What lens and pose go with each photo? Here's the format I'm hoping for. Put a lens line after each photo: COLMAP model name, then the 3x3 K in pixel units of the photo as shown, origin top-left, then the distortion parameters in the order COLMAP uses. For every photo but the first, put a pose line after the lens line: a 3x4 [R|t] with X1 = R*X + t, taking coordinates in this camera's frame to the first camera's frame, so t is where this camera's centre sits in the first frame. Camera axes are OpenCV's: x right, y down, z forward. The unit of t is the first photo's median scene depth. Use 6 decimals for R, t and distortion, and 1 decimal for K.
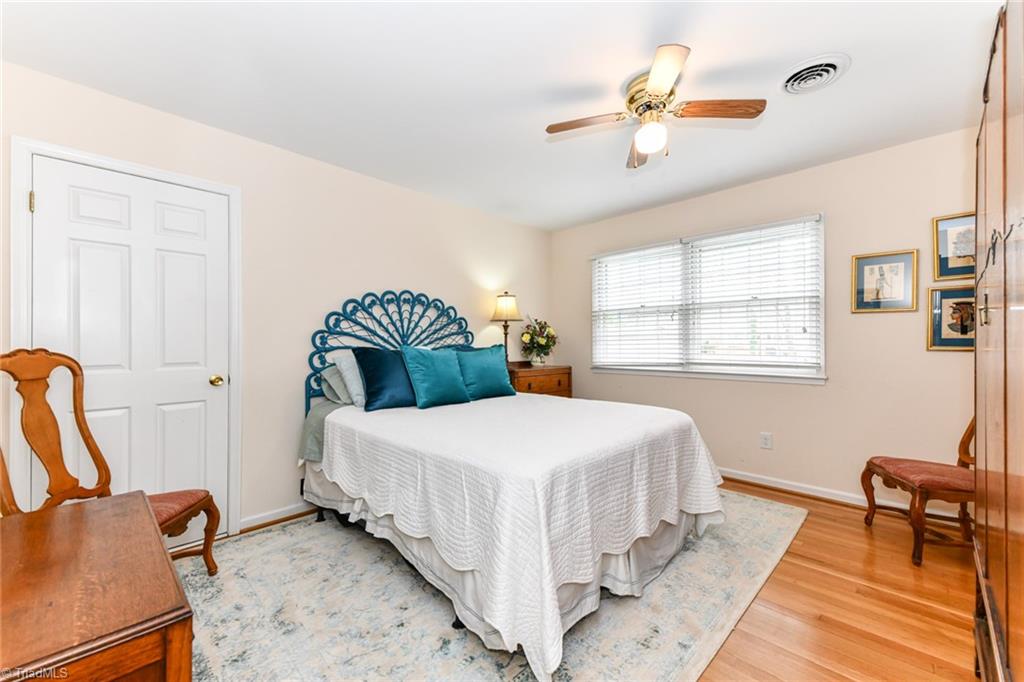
lens RADIAL K [[409.1, 0, 511.1], [0, 409.1, 342.1], [0, 0, 1]] dist [0.015732, -0.001569]
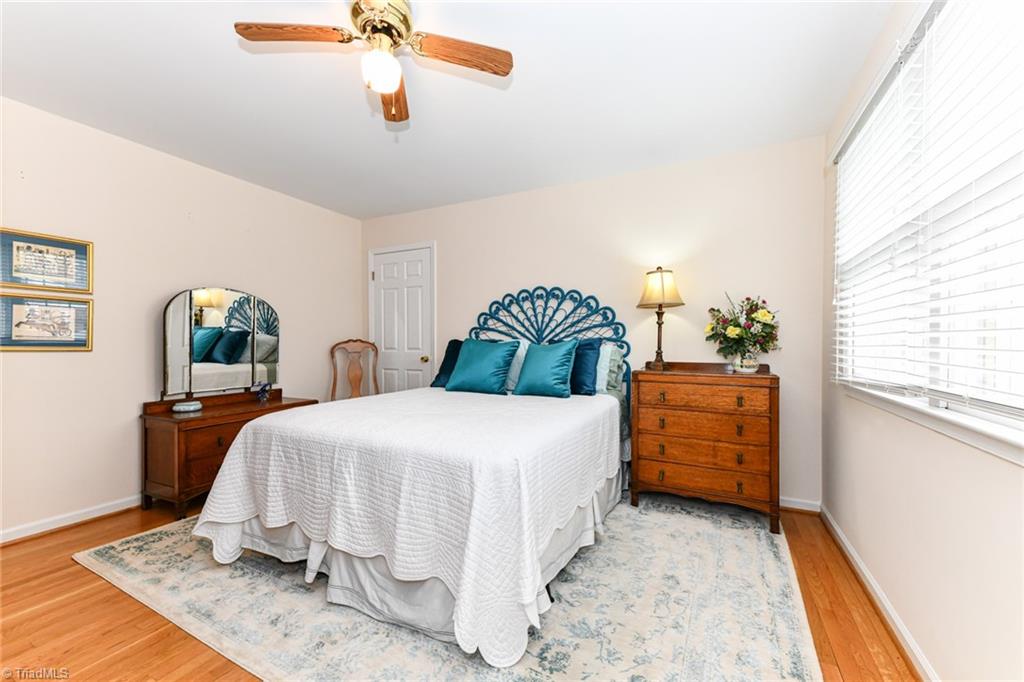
lens RADIAL K [[409.1, 0, 509.0], [0, 409.1, 341.5], [0, 0, 1]] dist [0.015732, -0.001569]
pose [[0.297820, 0.002147, -0.954620, 0.718097], [0.000970, 0.999996, 0.002552, 0.011802], [0.954622, -0.001686, 0.297817, 0.605692]]
